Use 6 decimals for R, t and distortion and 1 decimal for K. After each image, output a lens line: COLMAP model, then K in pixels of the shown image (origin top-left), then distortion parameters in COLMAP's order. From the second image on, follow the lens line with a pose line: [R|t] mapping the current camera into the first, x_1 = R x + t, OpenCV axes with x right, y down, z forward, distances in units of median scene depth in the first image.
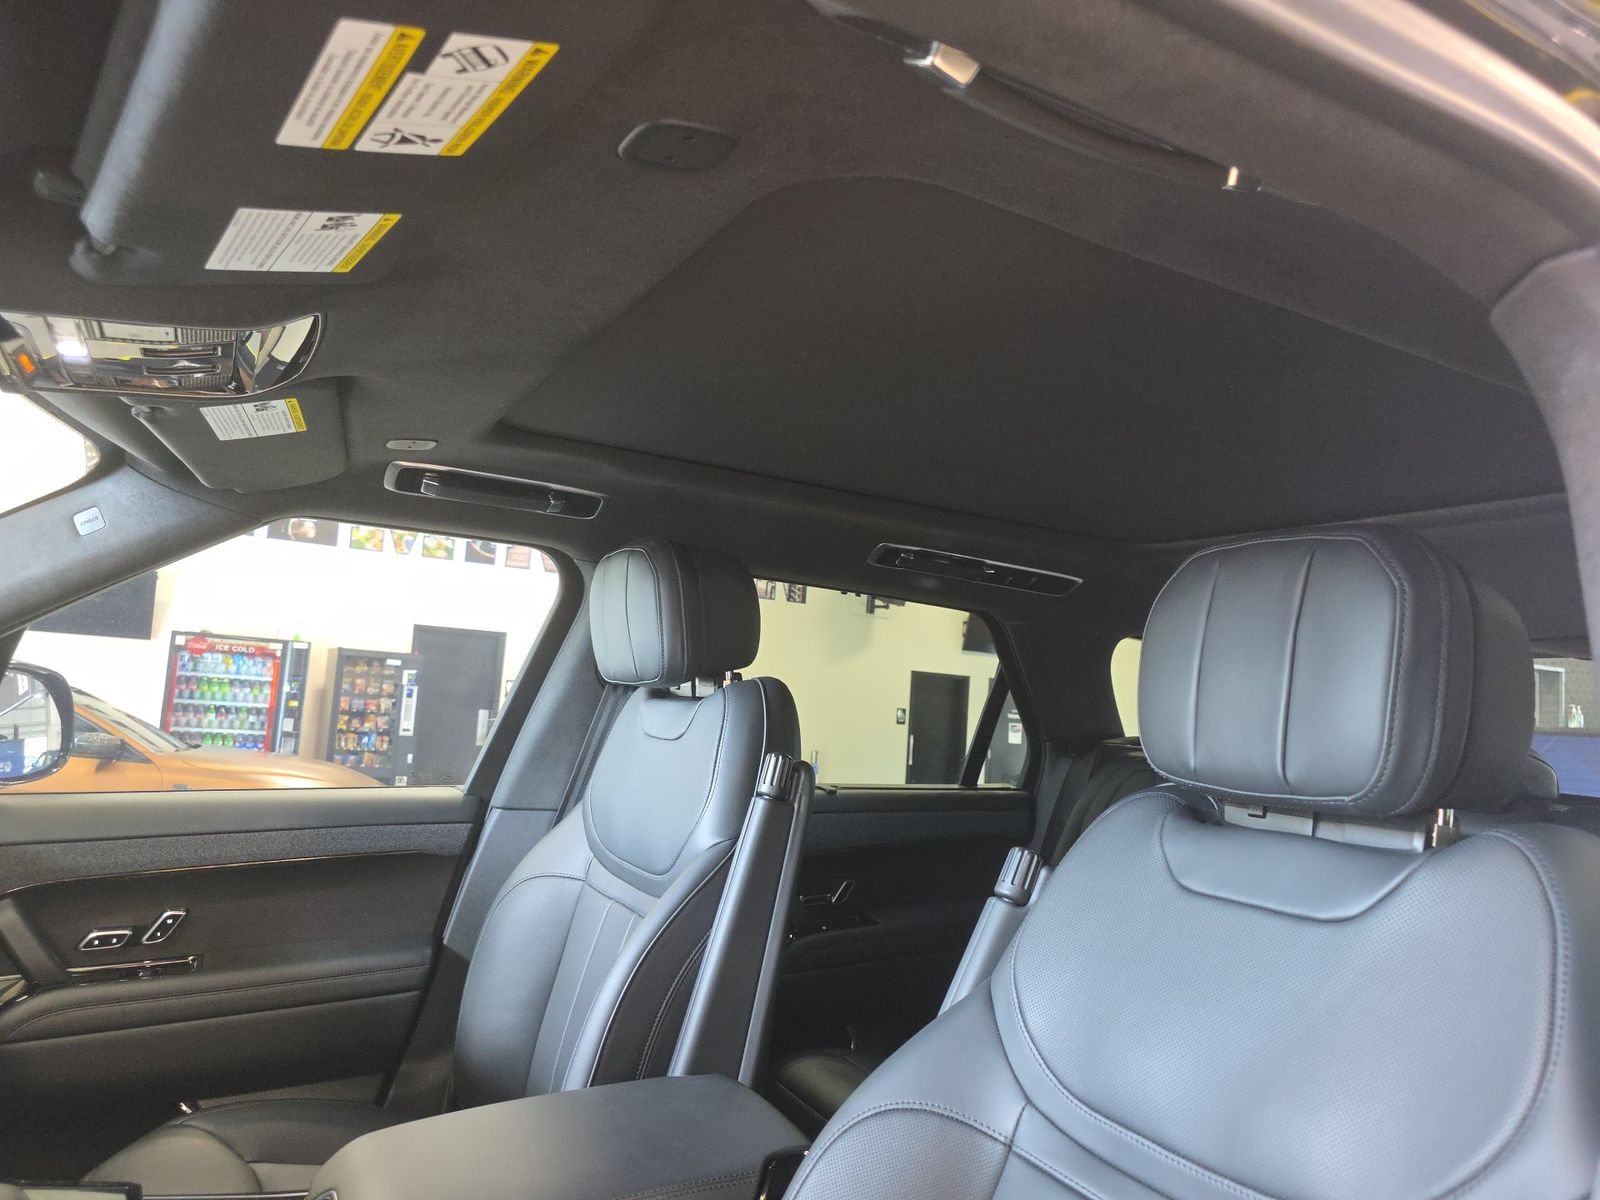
lens RADIAL K [[1075.0, 0, 811.1], [0, 1075.0, 620.3], [0, 0, 1]] dist [0.052516, -0.037853]
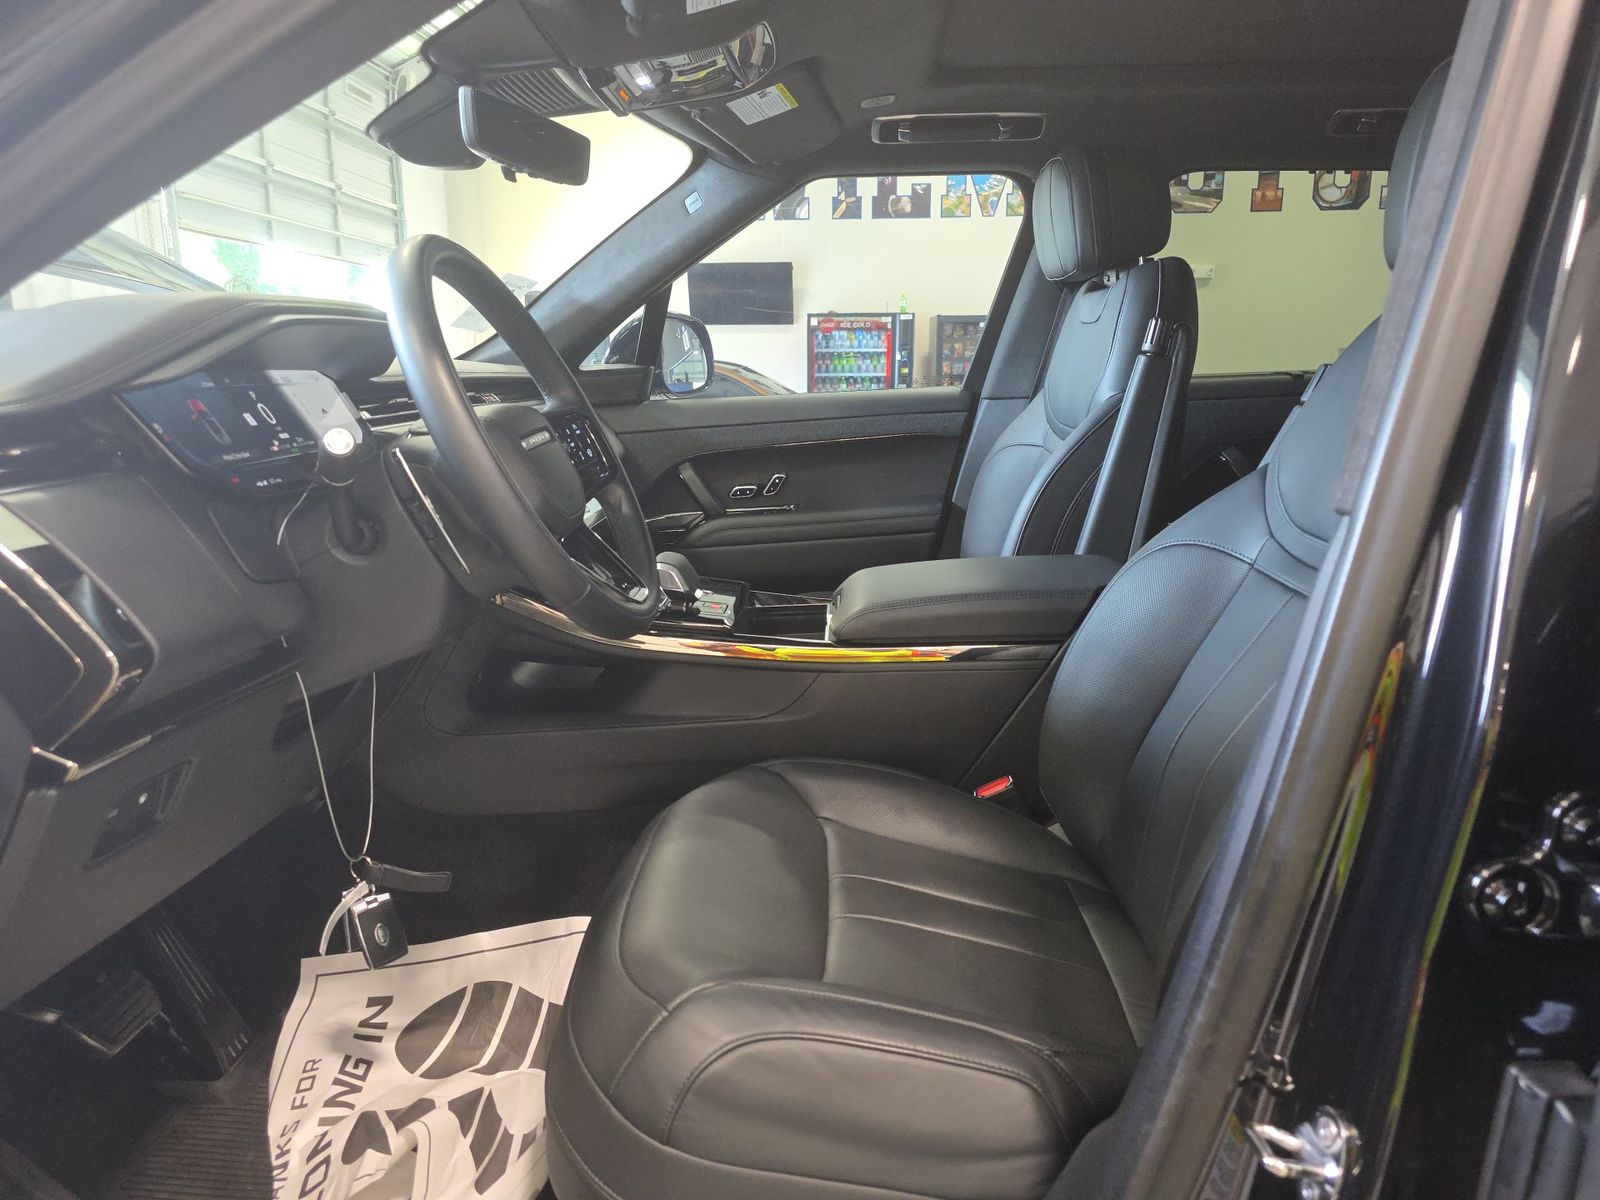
lens RADIAL K [[1075.0, 0, 806.3], [0, 1075.0, 603.3], [0, 0, 1]] dist [0.052516, -0.037853]
pose [[0.852426, 0.044133, -0.520982, 0.207560], [0.108294, 0.959920, 0.258505, 0.055237], [0.511510, -0.276776, 0.813482, -0.211554]]
